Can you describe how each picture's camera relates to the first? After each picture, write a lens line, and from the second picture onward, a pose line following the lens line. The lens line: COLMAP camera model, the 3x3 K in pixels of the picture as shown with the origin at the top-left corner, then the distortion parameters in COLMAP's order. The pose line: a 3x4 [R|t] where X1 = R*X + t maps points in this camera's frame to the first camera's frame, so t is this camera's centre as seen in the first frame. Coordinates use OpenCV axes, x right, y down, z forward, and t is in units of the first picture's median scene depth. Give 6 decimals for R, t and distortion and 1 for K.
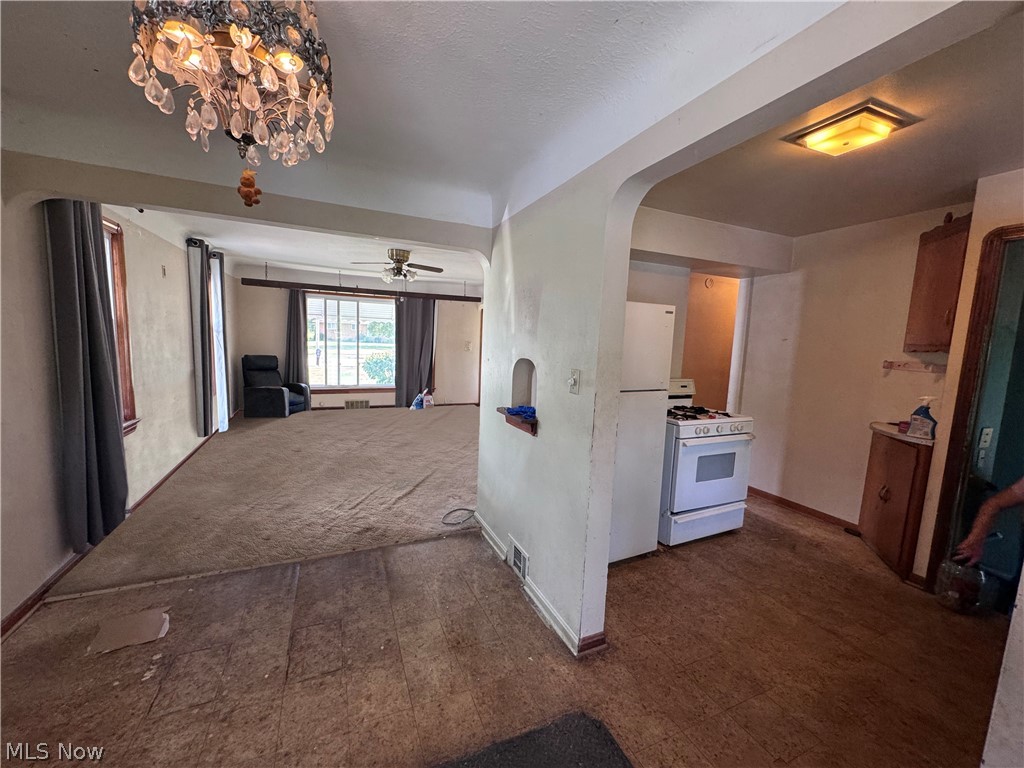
lens RADIAL K [[410.1, 0, 509.2], [0, 410.1, 384.6], [0, 0, 1]] dist [-0.005301, 0.000649]
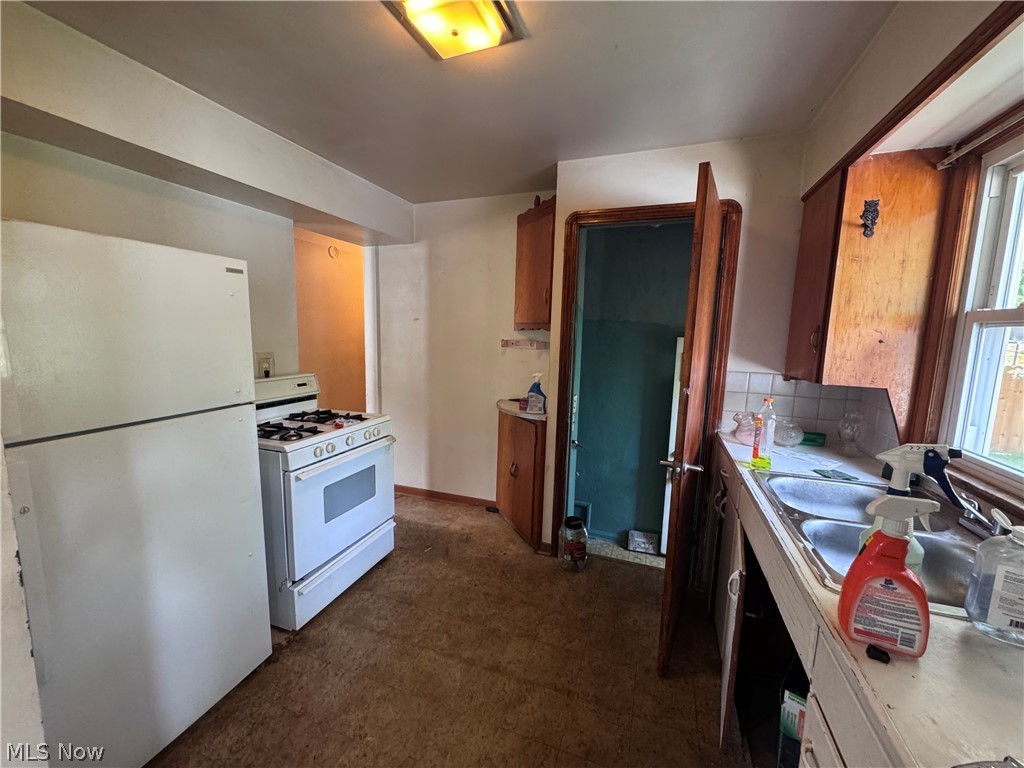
lens RADIAL K [[410.1, 0, 510.4], [0, 410.1, 383.0], [0, 0, 1]] dist [-0.005301, 0.000649]
pose [[0.695382, -0.112445, 0.709789, 0.208160], [0.084147, 0.993629, 0.074972, -0.026410], [-0.713697, 0.007593, 0.700414, 0.284188]]
